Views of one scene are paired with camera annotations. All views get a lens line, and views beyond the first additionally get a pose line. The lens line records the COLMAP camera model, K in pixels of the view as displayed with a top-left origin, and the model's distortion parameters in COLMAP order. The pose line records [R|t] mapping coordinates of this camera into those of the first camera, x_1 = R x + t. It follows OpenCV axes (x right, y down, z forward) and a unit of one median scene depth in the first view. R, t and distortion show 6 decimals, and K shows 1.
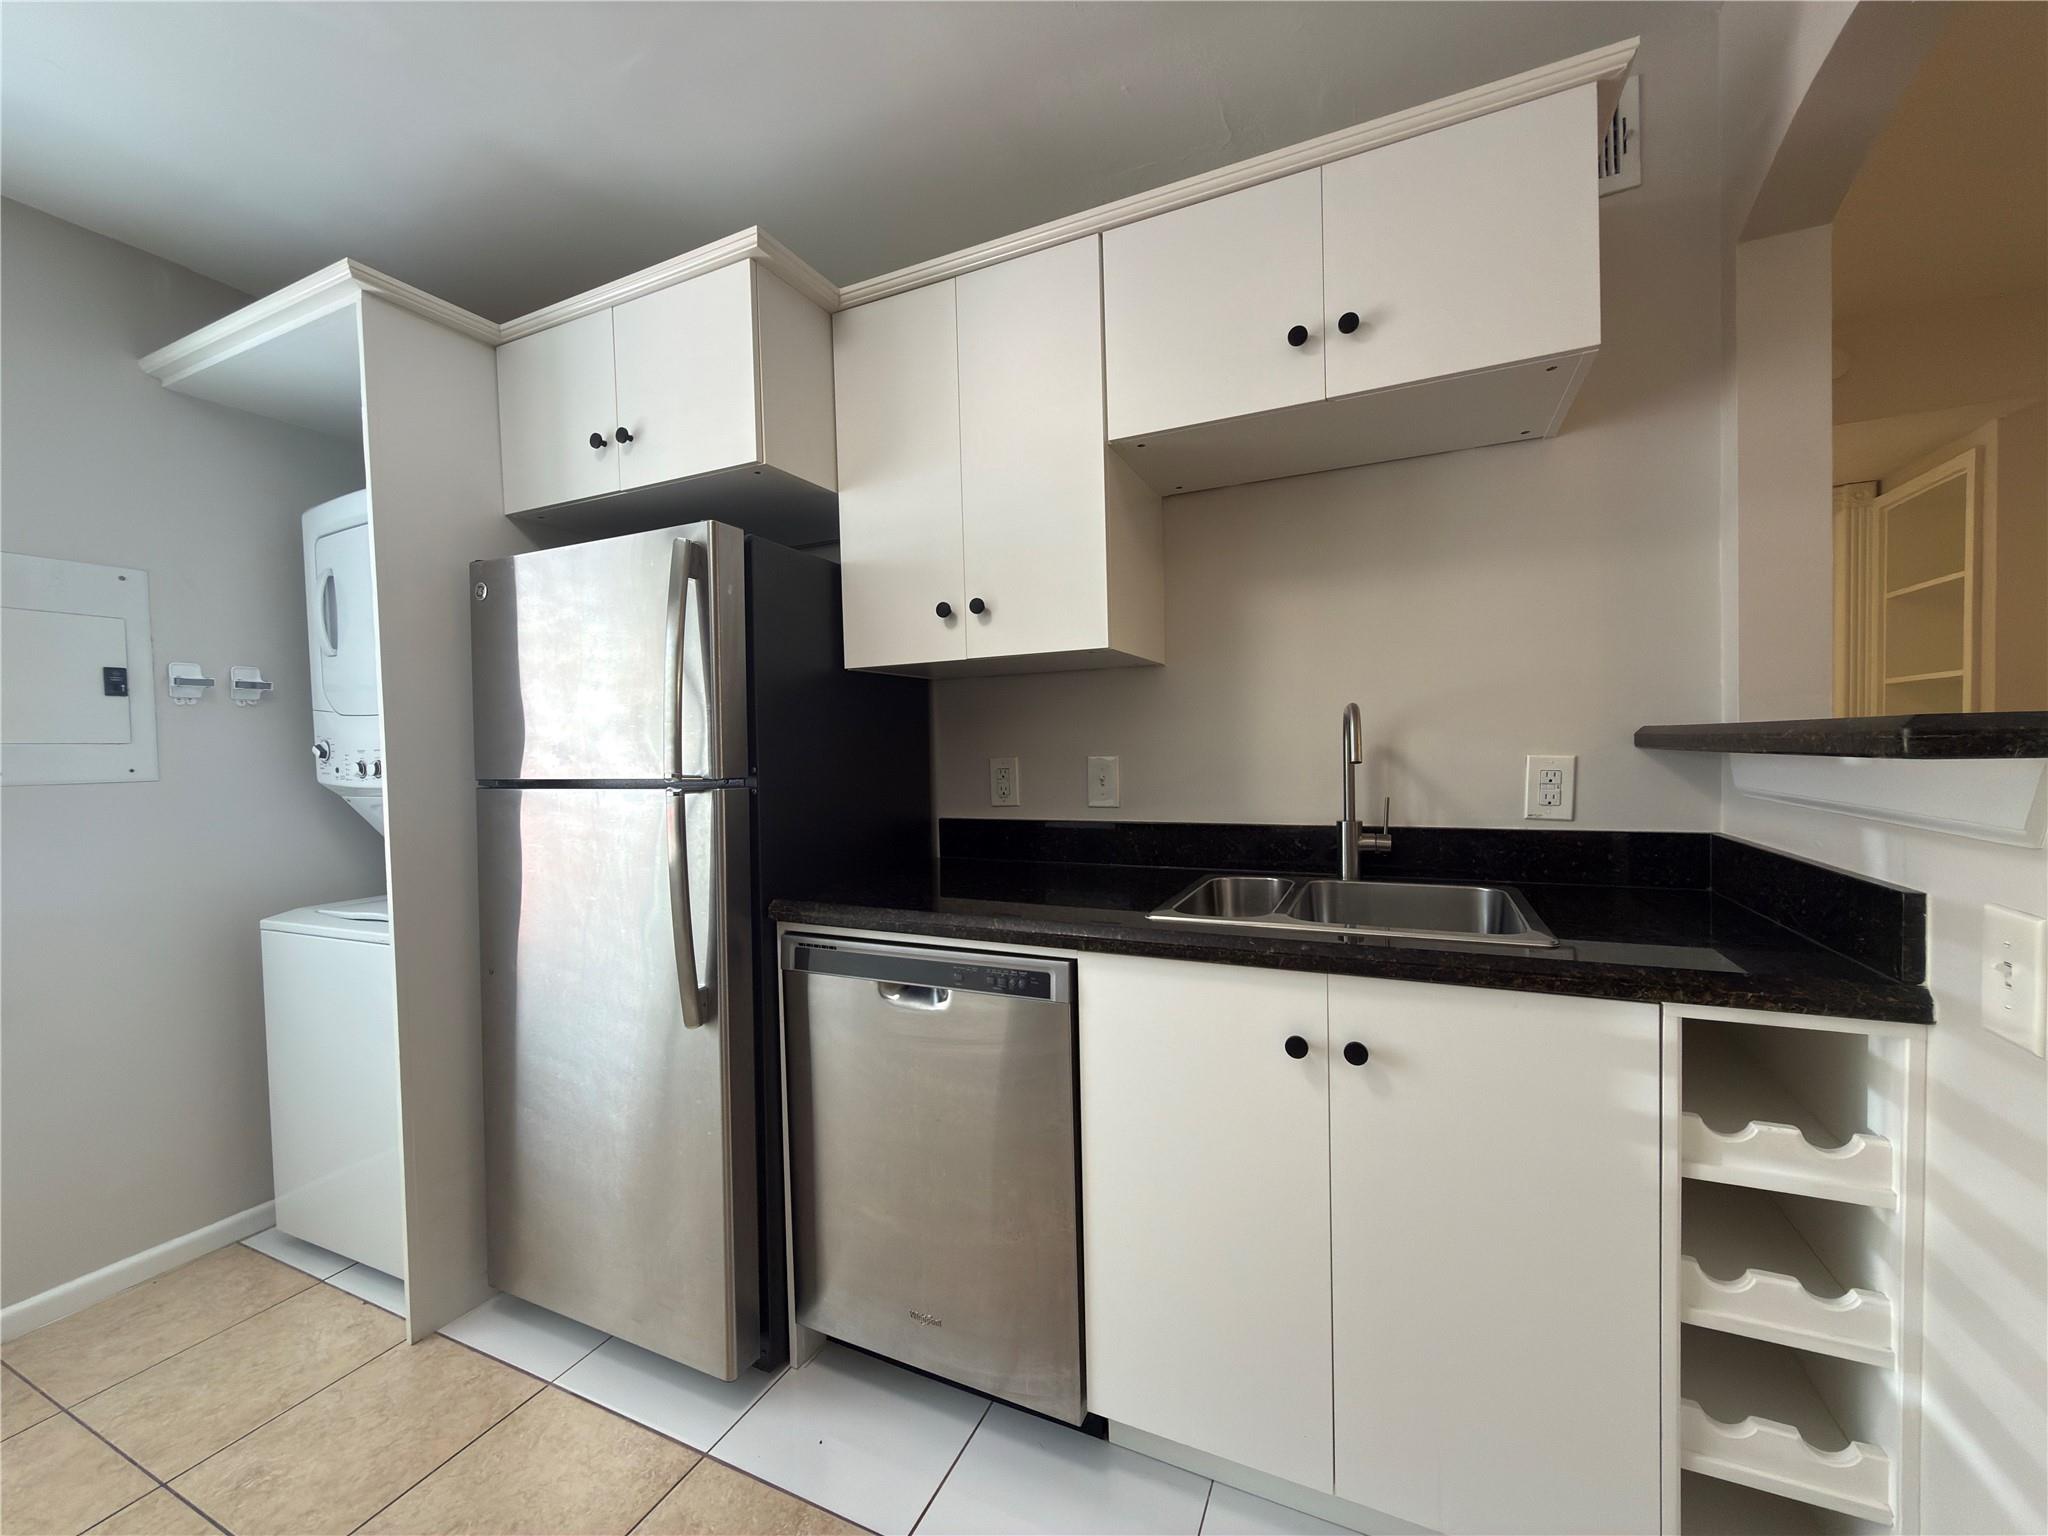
lens RADIAL K [[810.5, 0, 1030.5], [0, 810.5, 769.7], [0, 0, 1]] dist [0.000782, 0.000272]
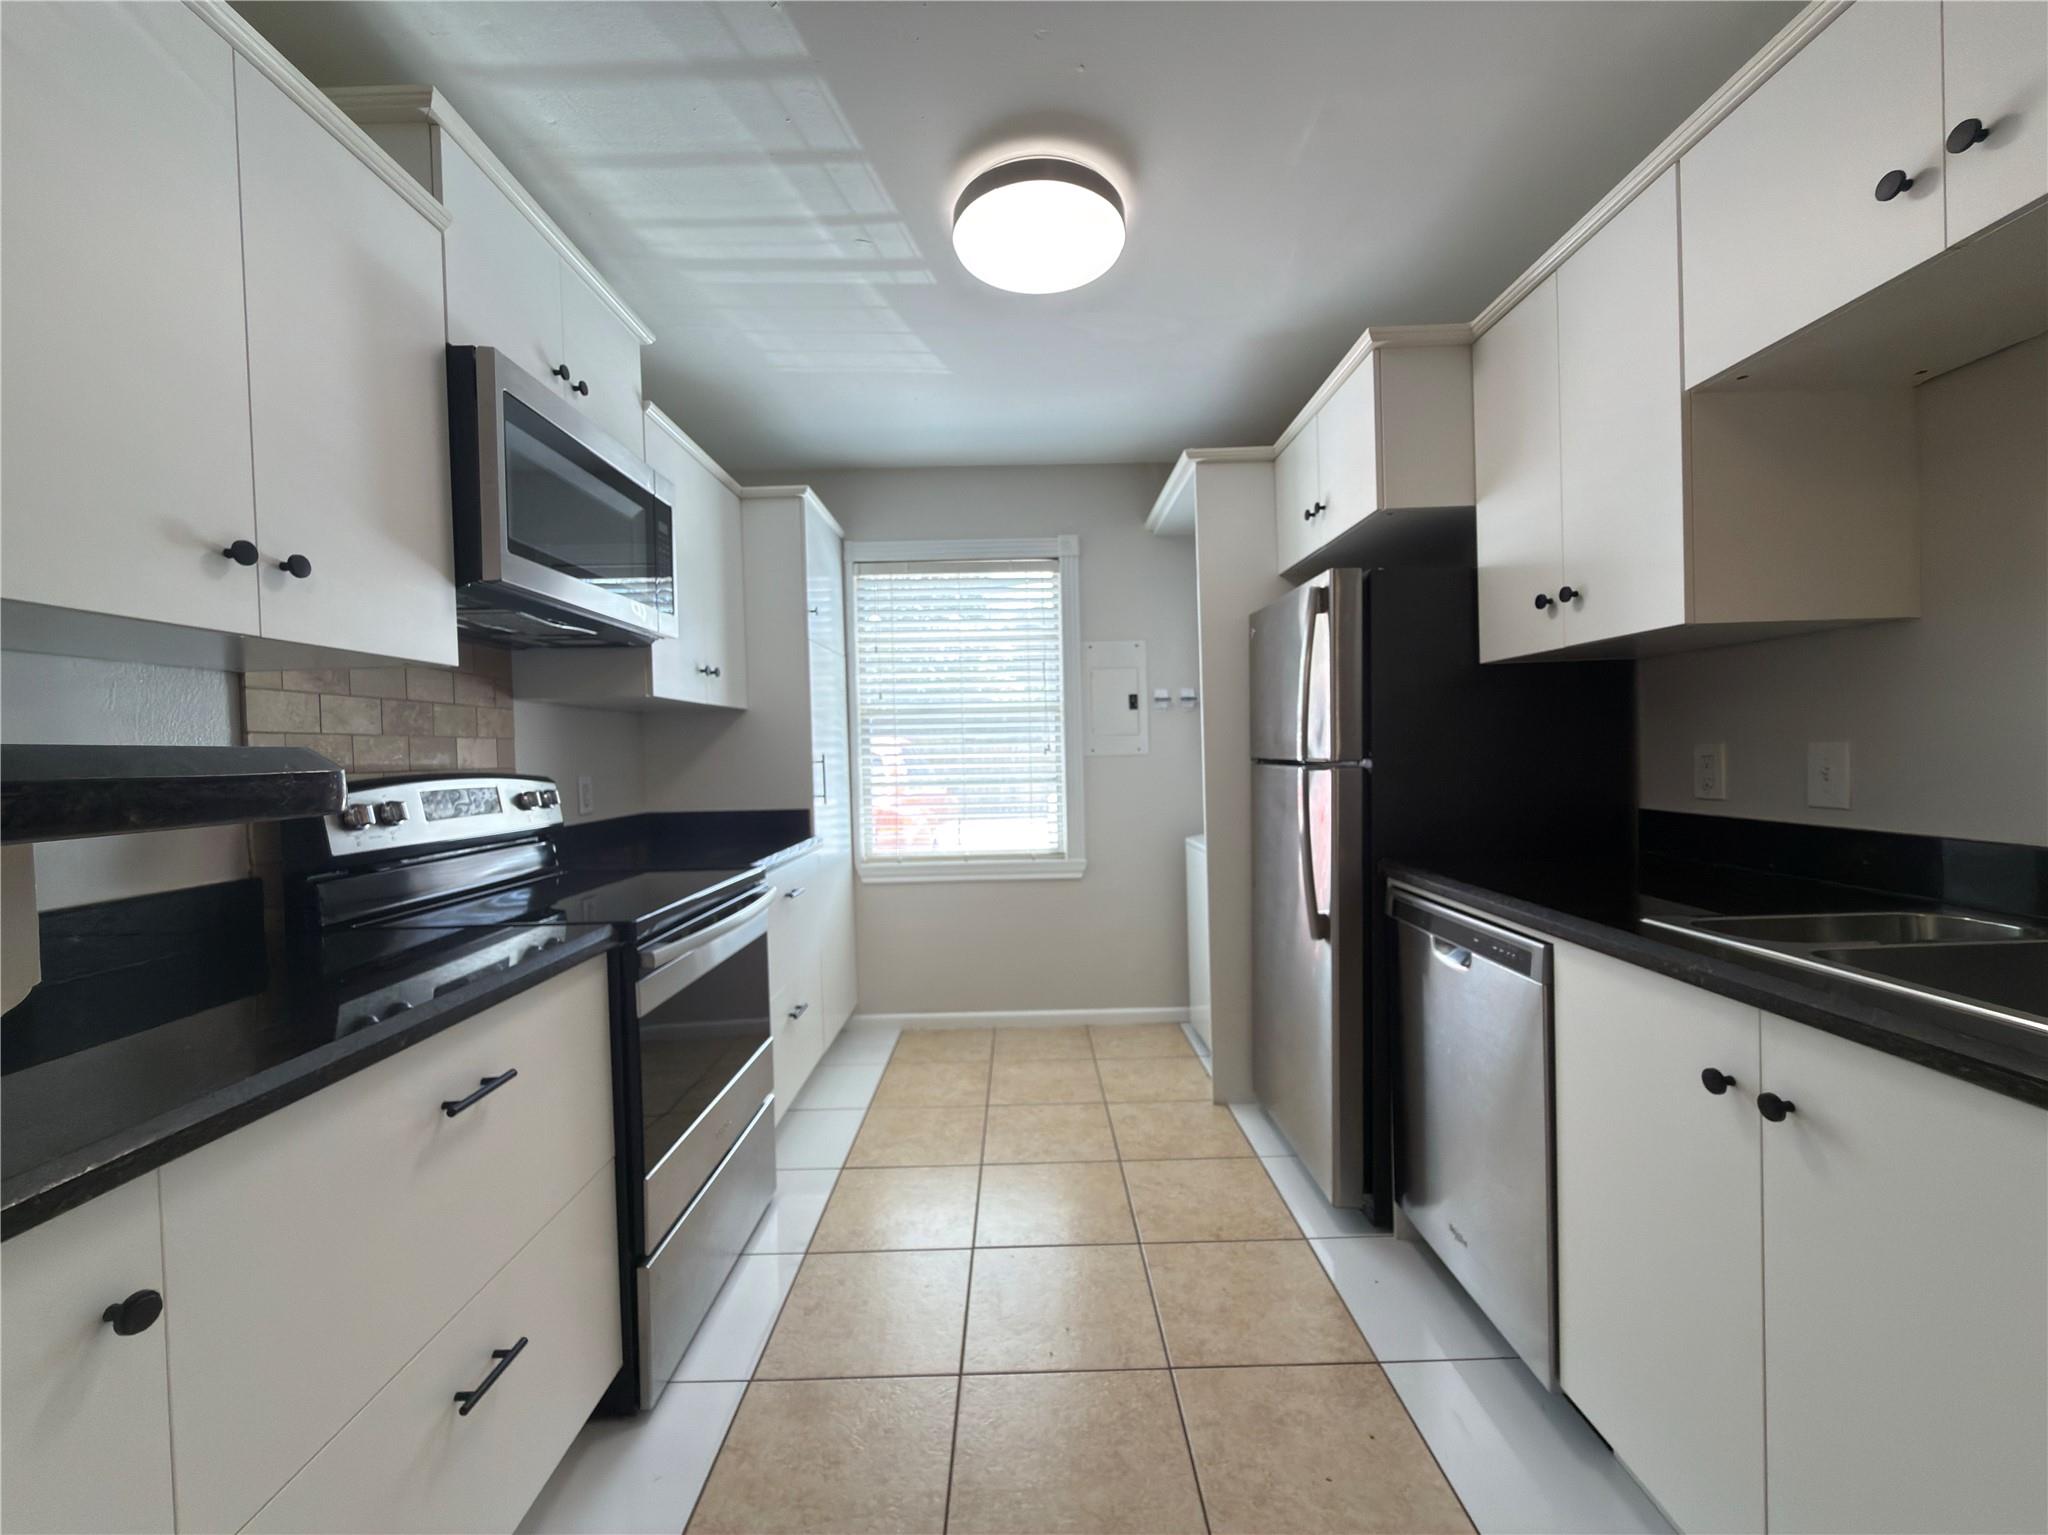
lens RADIAL K [[819.7, 0, 1031.7], [0, 819.7, 766.5], [0, 0, 1]] dist [0.000922, 0.000598]
pose [[0.431716, 0.028511, -0.901559, 0.572185], [-0.005862, 0.999568, 0.028803, -0.014153], [0.901991, -0.007150, 0.431696, -0.036704]]
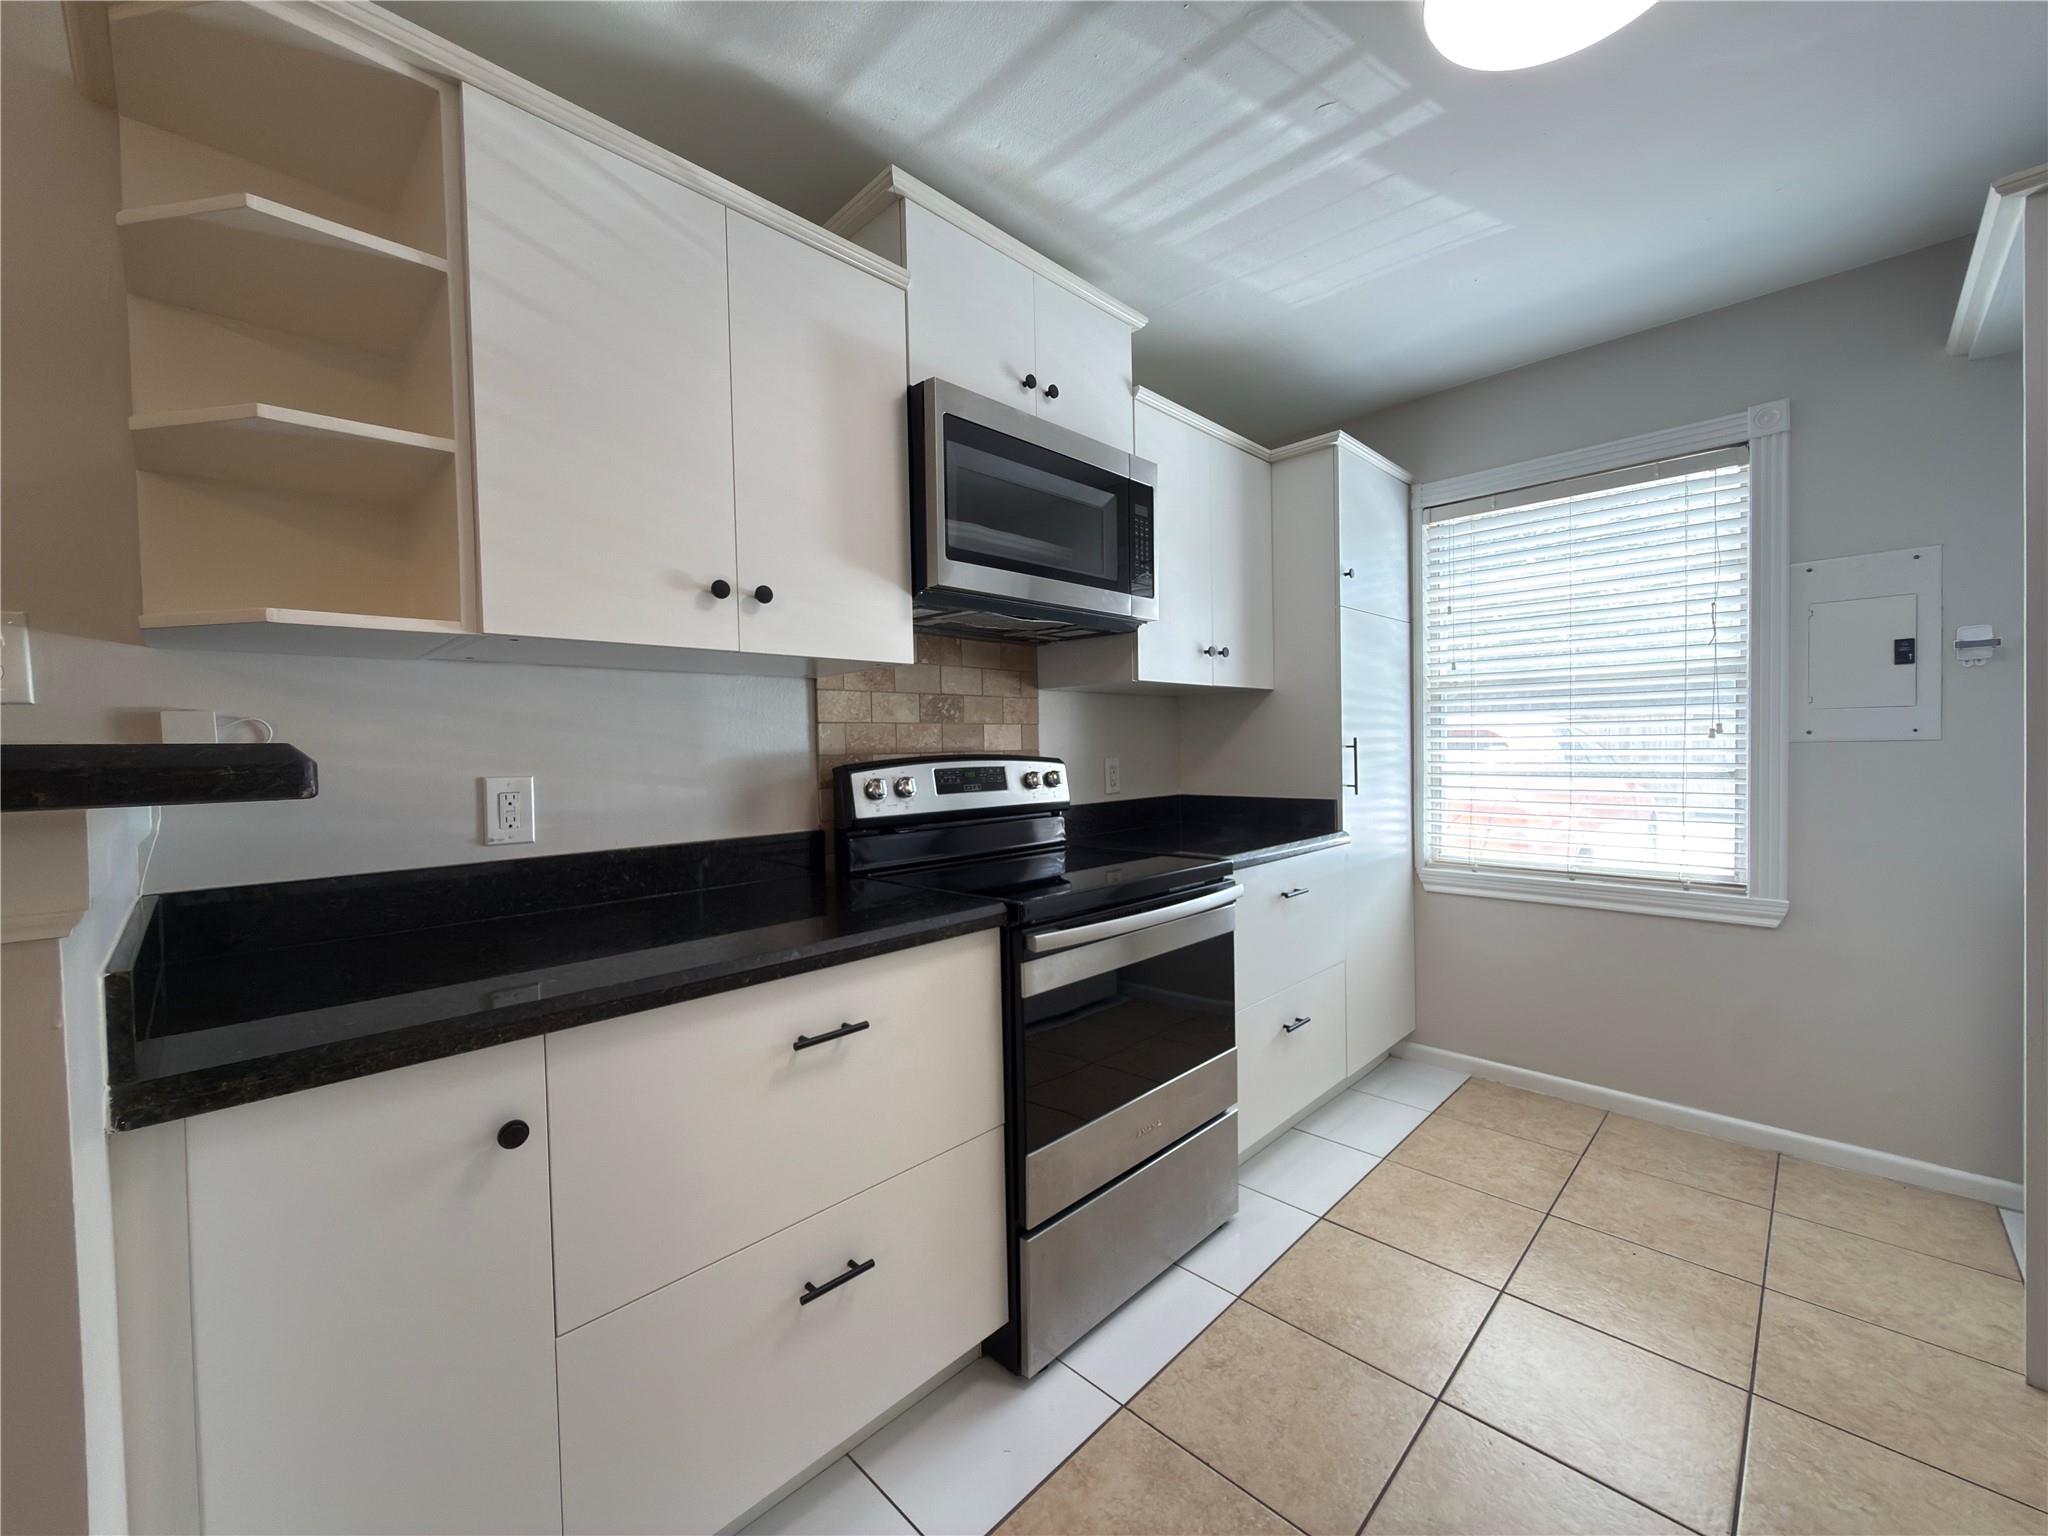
lens RADIAL K [[819.7, 0, 1031.7], [0, 819.7, 767.0], [0, 0, 1]] dist [0.000922, 0.000598]
pose [[-0.332605, 0.052231, -0.941619, 0.429751], [0.005390, 0.998554, 0.053485, -0.018088], [0.943051, 0.012714, -0.332405, 0.278150]]
